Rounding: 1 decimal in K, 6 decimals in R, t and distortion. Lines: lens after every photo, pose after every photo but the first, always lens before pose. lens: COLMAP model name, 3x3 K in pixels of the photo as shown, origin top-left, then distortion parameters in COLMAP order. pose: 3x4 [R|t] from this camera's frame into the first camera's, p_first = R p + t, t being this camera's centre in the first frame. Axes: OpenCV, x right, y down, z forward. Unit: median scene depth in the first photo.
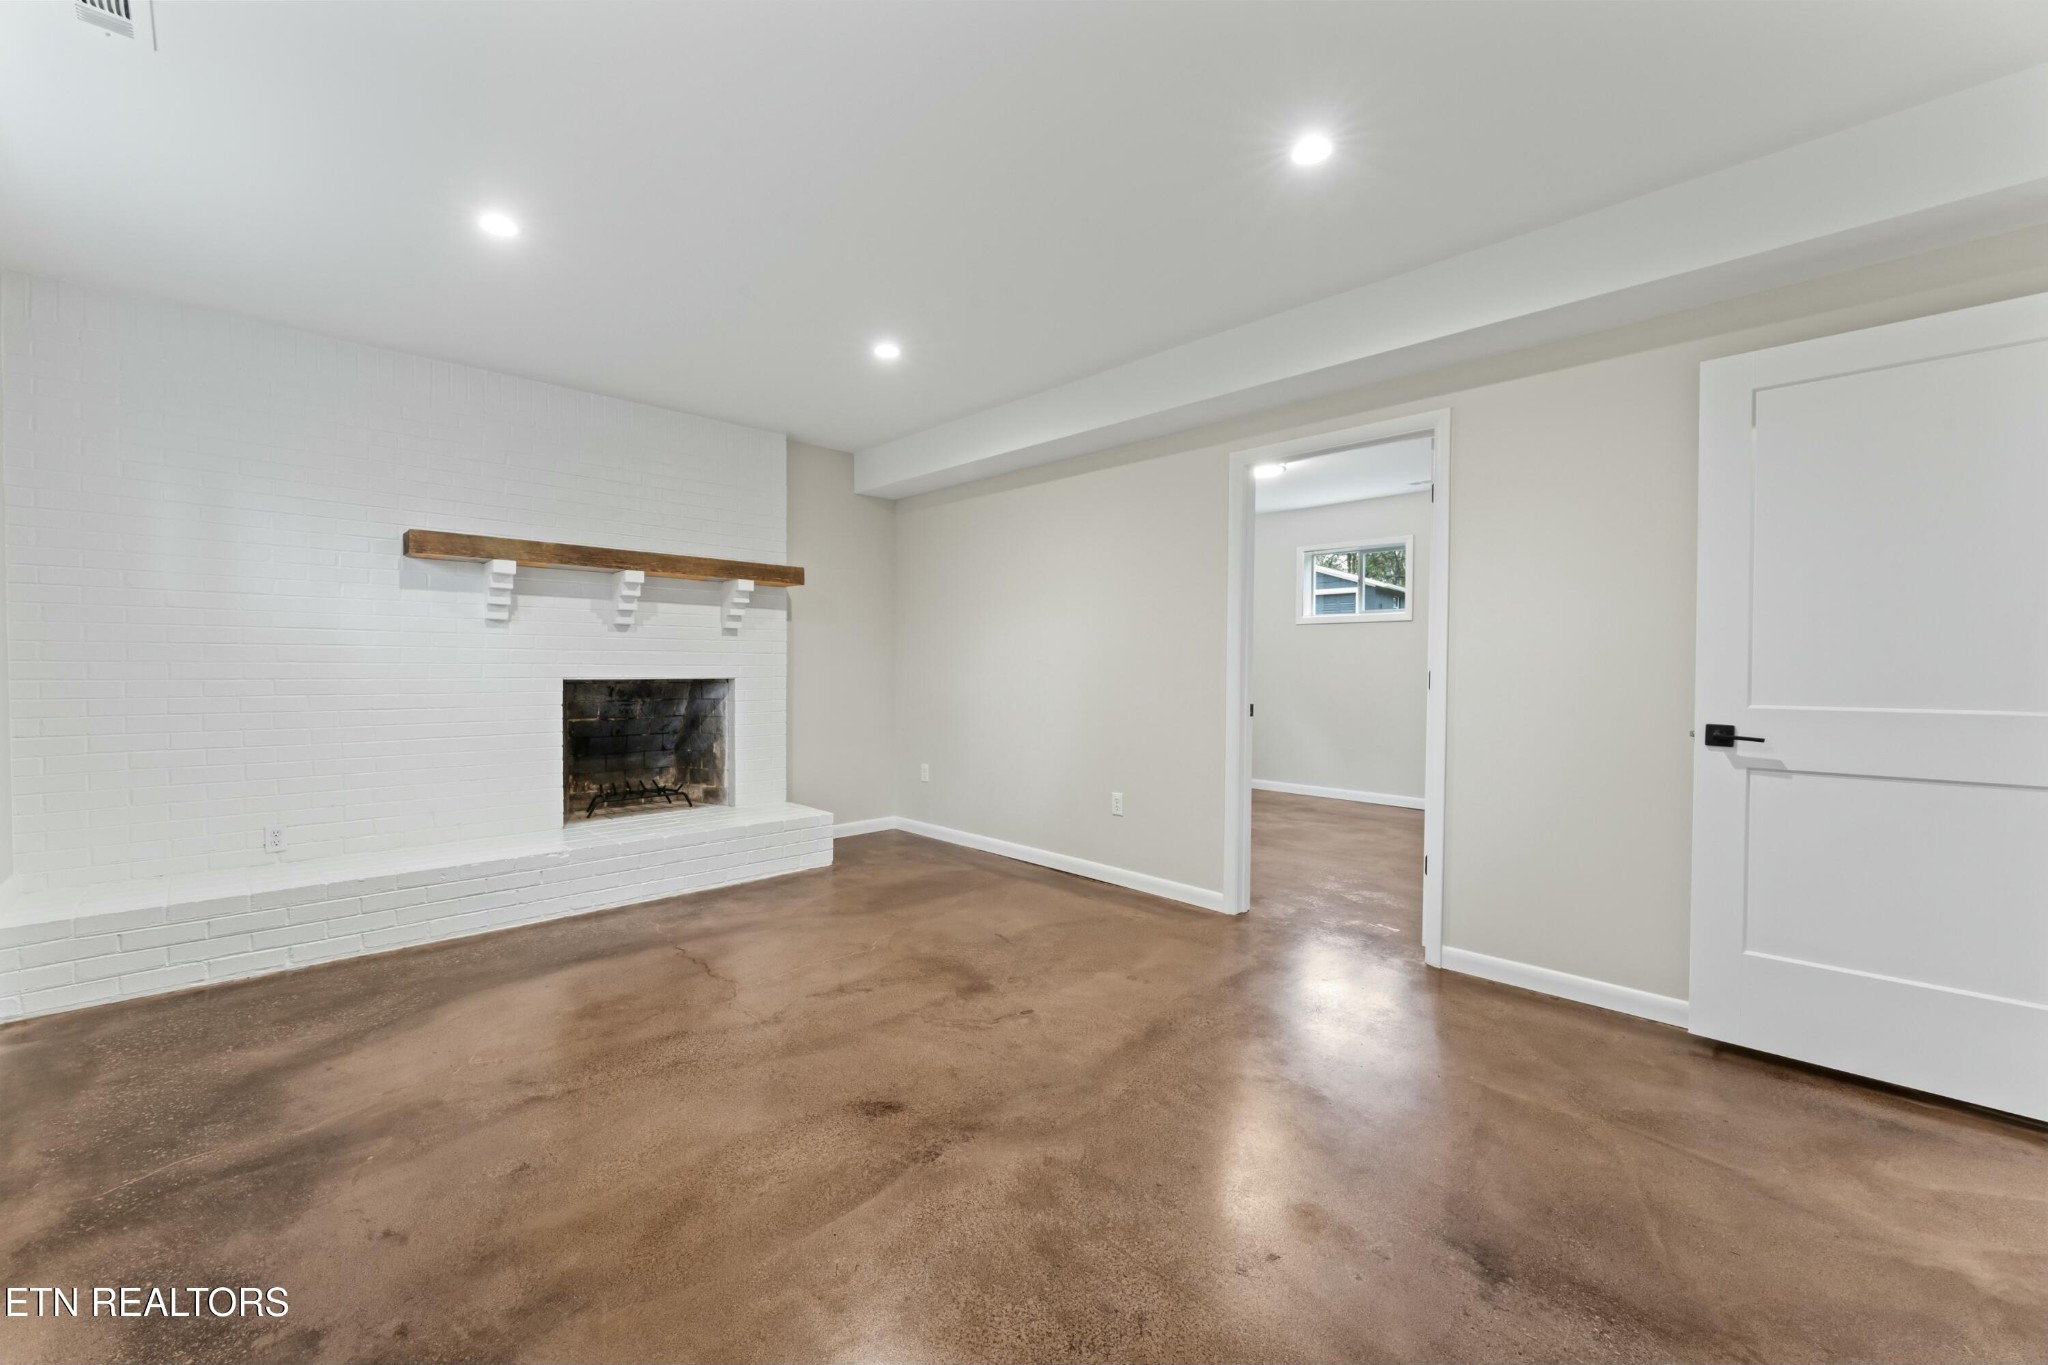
lens RADIAL K [[827.4, 0, 997.0], [0, 827.4, 674.9], [0, 0, 1]] dist [-0.007046, 0.000679]
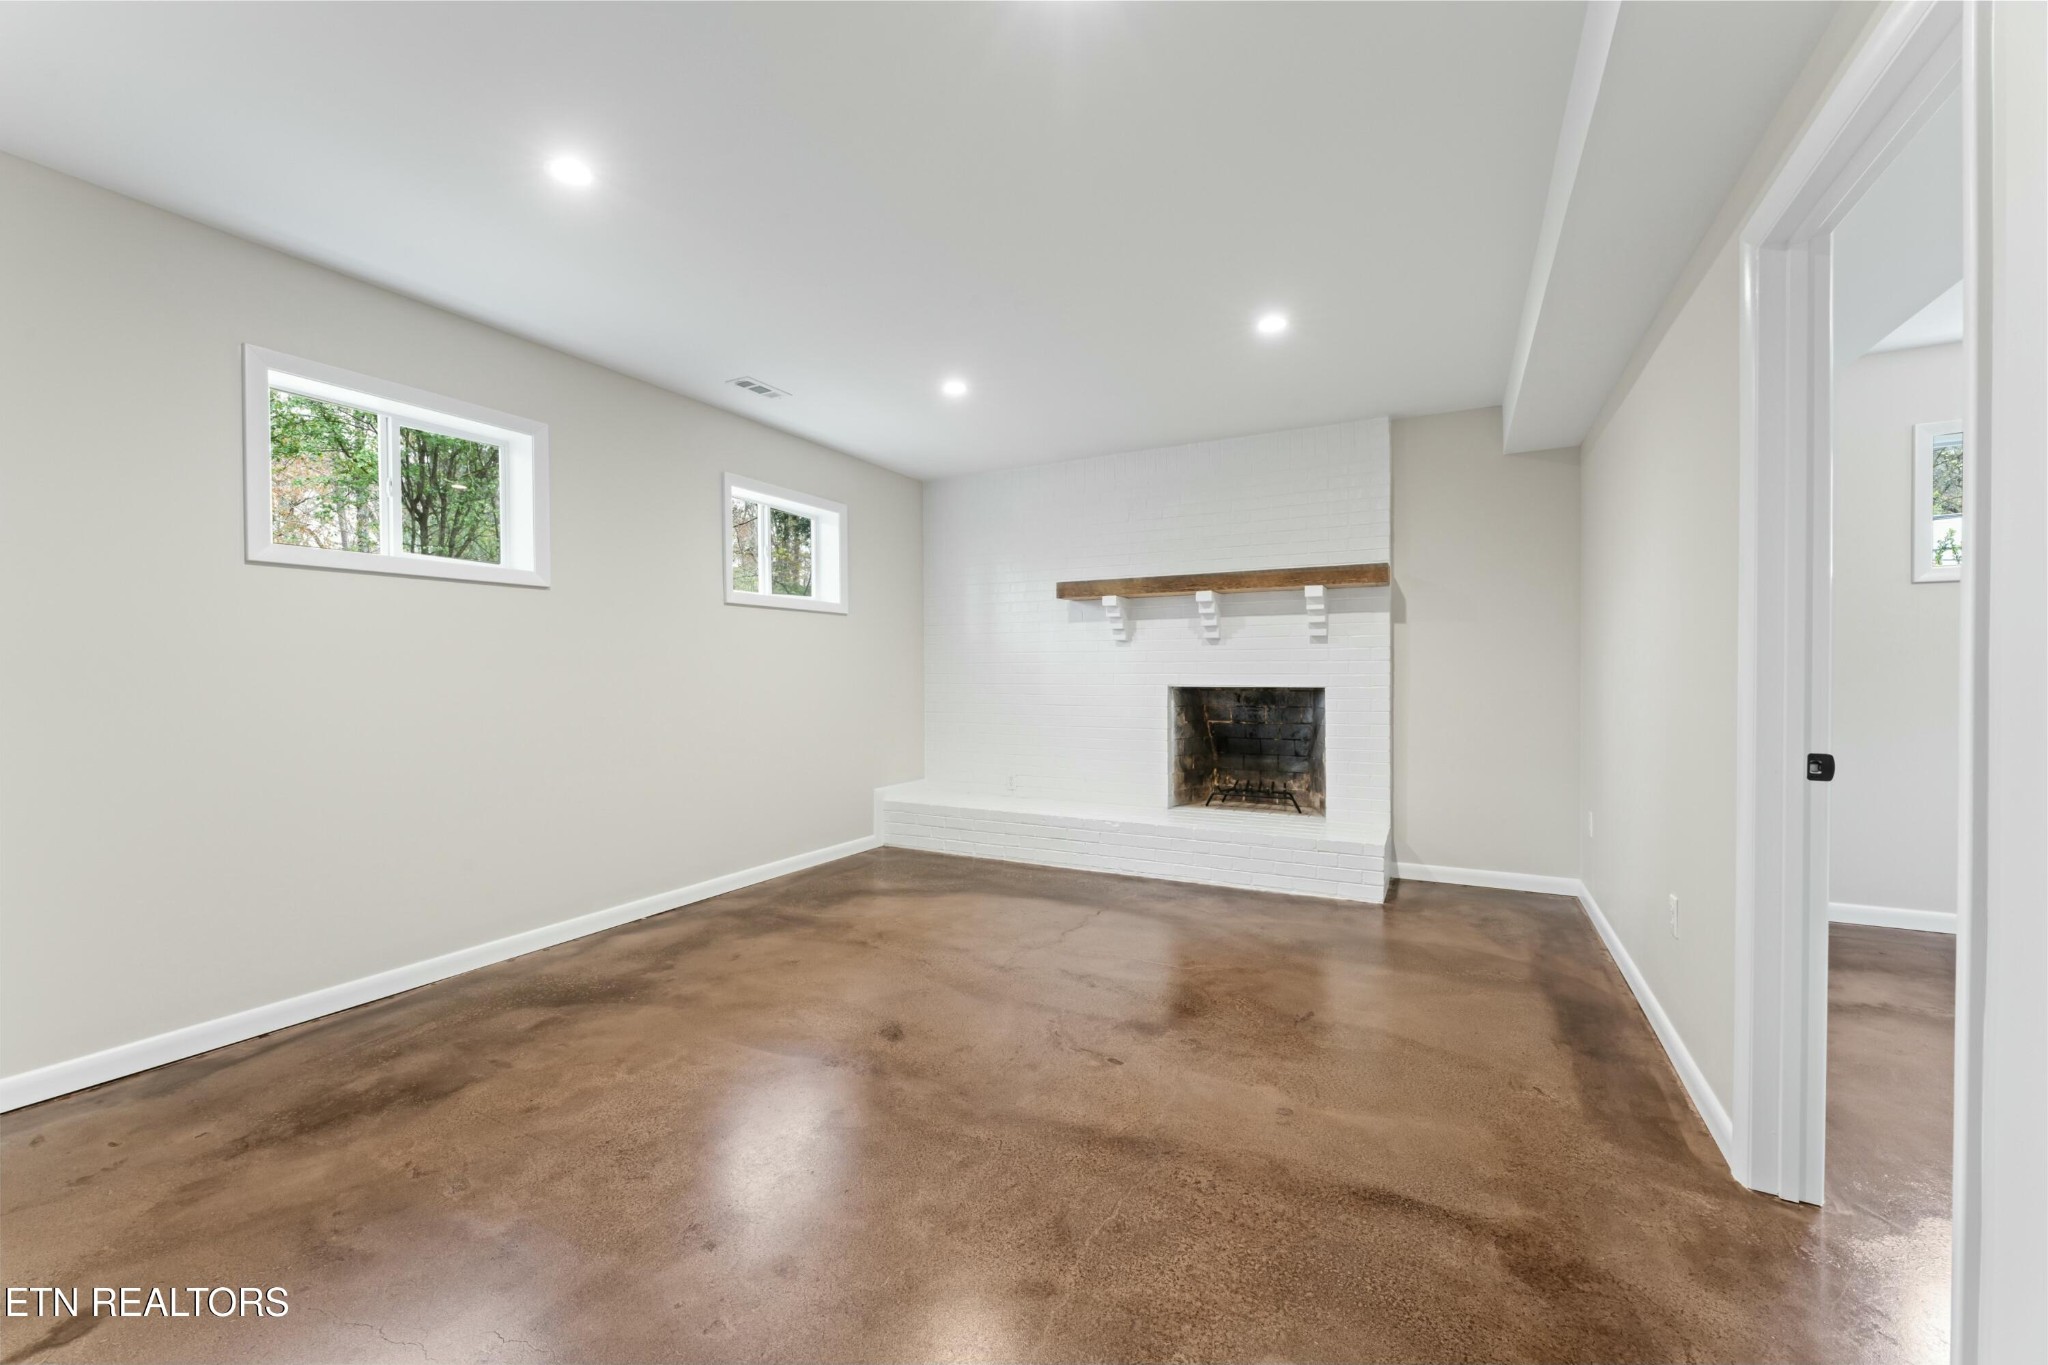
lens RADIAL K [[827.4, 0, 1011.5], [0, 827.4, 669.0], [0, 0, 1]] dist [-0.007046, 0.000679]
pose [[0.300289, -0.012061, -0.953772, 0.579441], [-0.006139, 0.999875, -0.014577, -0.000913], [0.953829, 0.010232, 0.300177, 0.420040]]
